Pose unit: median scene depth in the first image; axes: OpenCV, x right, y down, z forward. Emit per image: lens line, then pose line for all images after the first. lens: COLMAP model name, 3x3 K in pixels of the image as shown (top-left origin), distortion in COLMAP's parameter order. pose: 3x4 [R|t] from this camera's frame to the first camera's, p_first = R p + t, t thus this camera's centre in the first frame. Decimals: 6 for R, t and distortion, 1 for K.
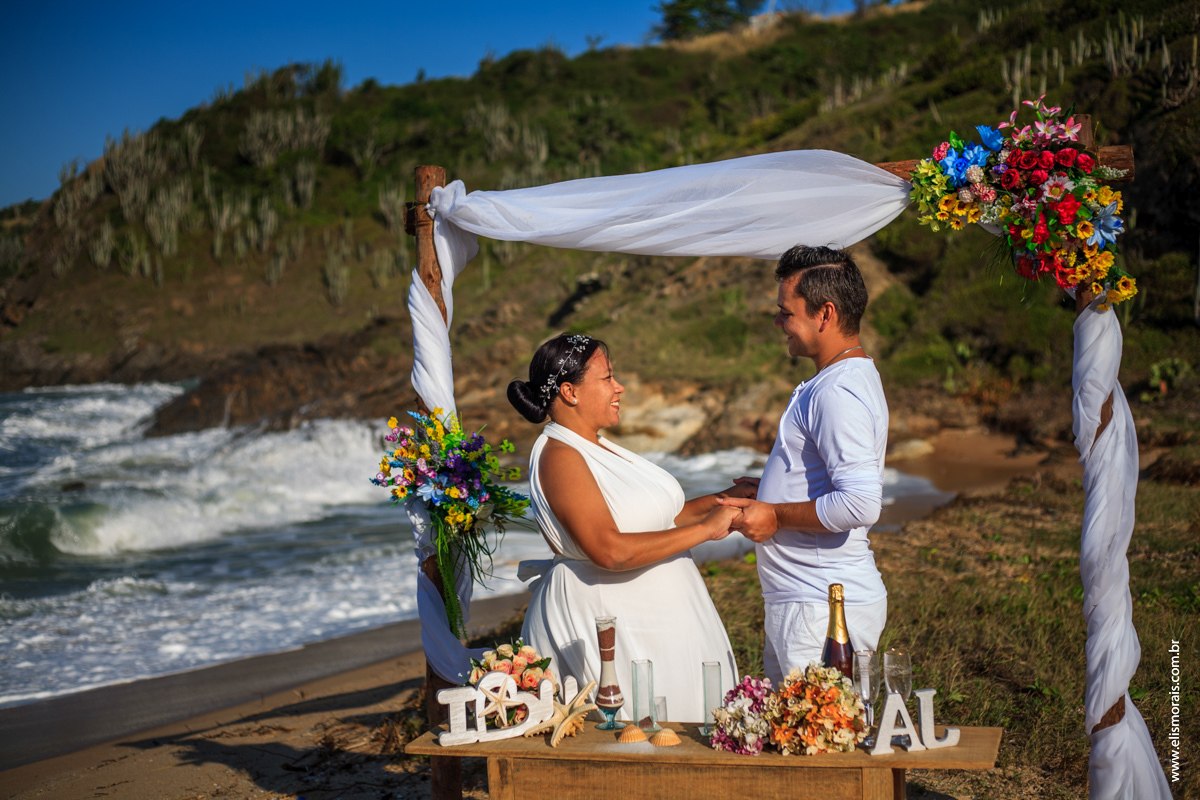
lens RADIAL K [[1760.9, 0, 600.0], [0, 1760.9, 400.0], [0, 0, 1]] dist [-0.097525, -0.060649]
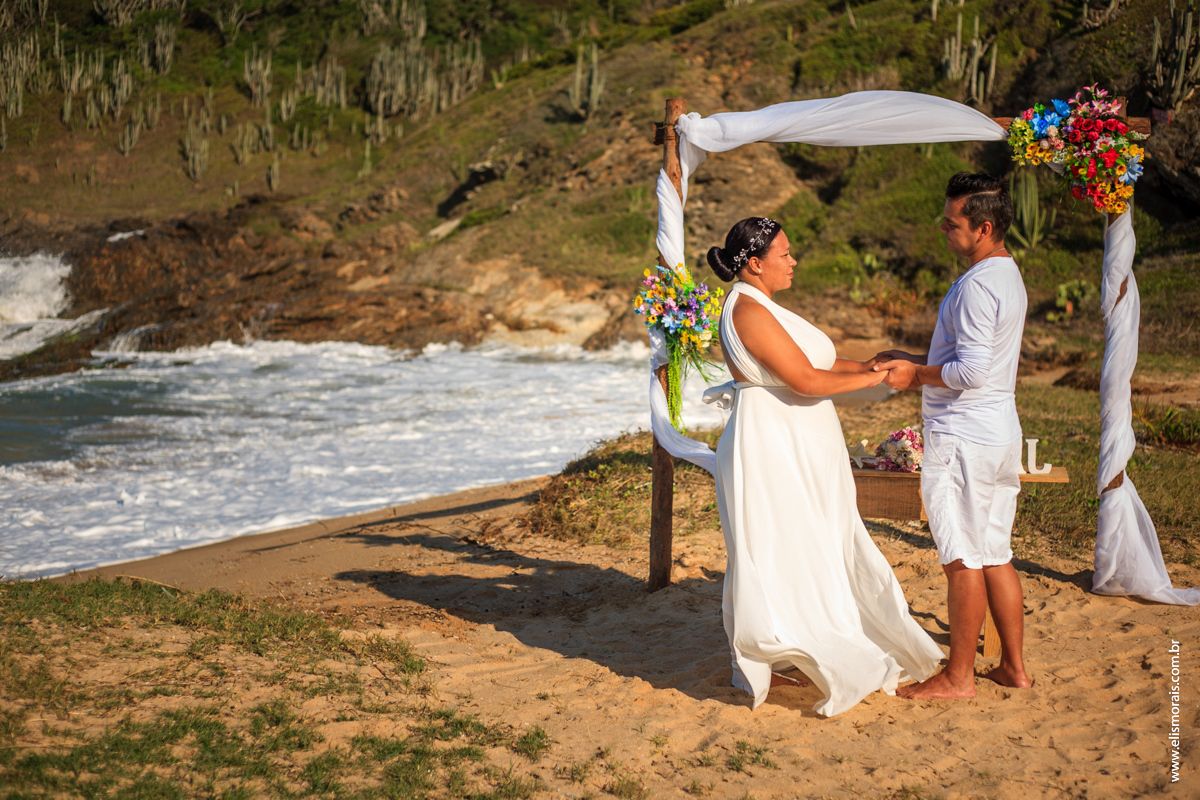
lens RADIAL K [[1907.6, 0, 600.0], [0, 1907.6, 400.0], [0, 0, 1]] dist [-0.092493, -0.067933]
pose [[0.995499, 0.046315, 0.082679, -0.026857], [-0.050512, 0.997501, 0.049408, 0.004027], [-0.080184, -0.053361, 0.995351, -0.056459]]
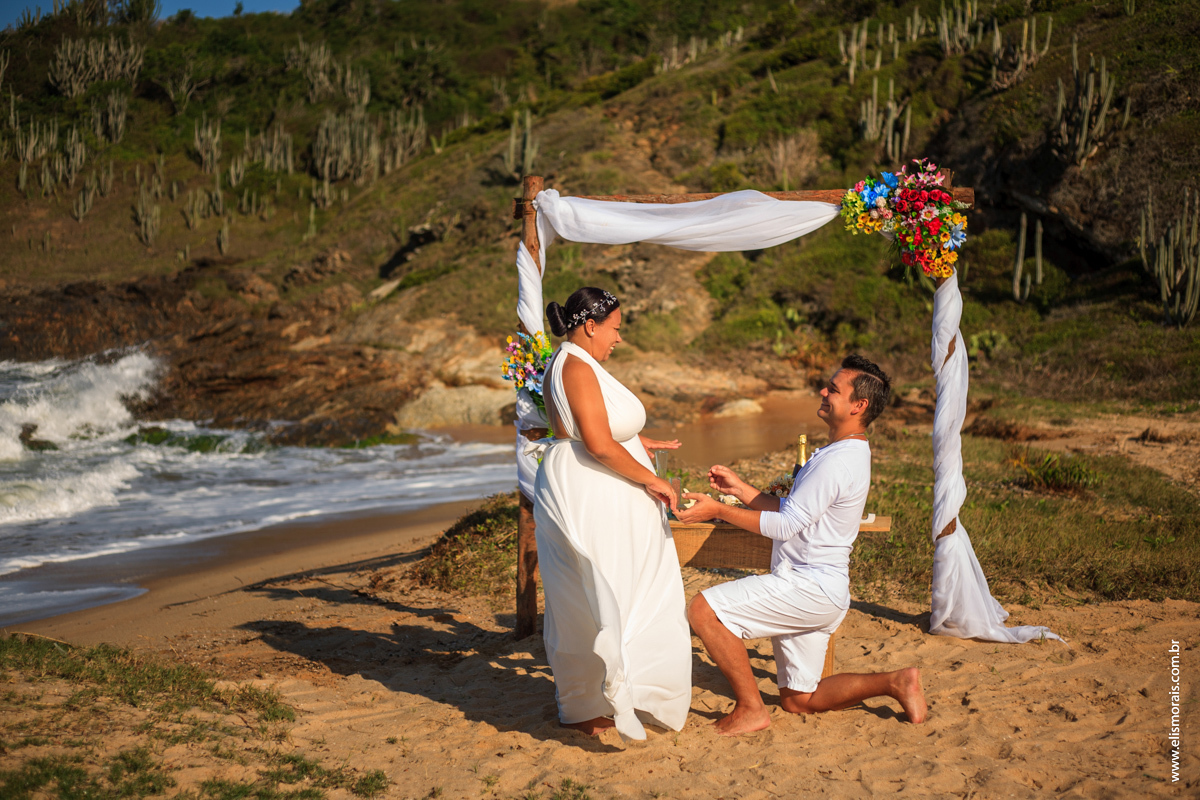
lens RADIAL K [[1845.1, 0, 600.0], [0, 1845.1, 400.0], [0, 0, 1]] dist [-0.088570, -0.089382]
pose [[0.993417, 0.033765, 0.109465, -0.020232], [-0.036249, 0.999127, 0.020783, 0.002837], [-0.108668, -0.024614, 0.993773, -0.061410]]
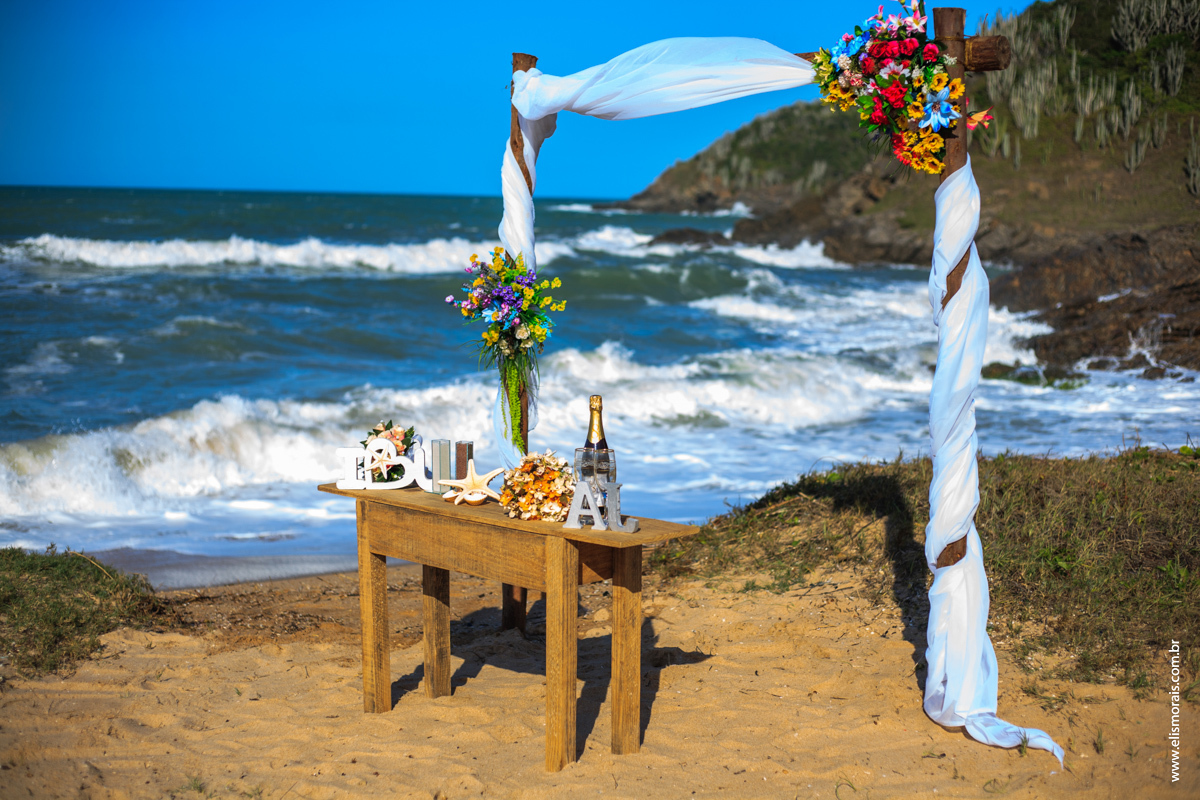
lens RADIAL K [[1760.9, 0, 600.0], [0, 1760.9, 400.0], [0, 0, 1]] dist [-0.097525, -0.060649]
pose [[0.876108, 0.095457, -0.472570, 0.053366], [-0.063993, 0.994554, 0.082257, 0.000435], [0.477849, -0.041825, 0.877446, -0.006483]]
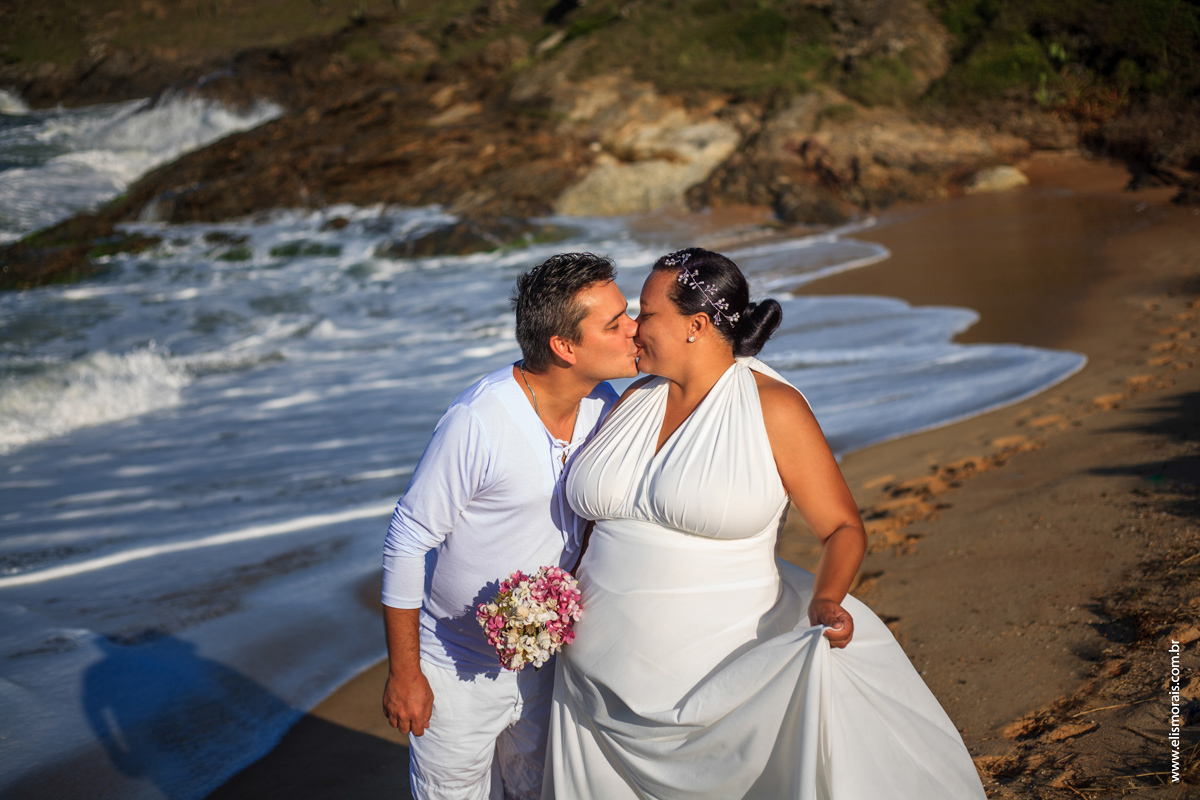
lens RADIAL K [[1737.5, 0, 600.0], [0, 1737.5, 400.0], [0, 0, 1]] dist [-0.091431, -0.085483]
pose [[0.999912, -0.010310, -0.008305, 0.001346], [0.011588, 0.984955, 0.172423, -0.008111], [0.006402, -0.172504, 0.984988, 0.166317]]
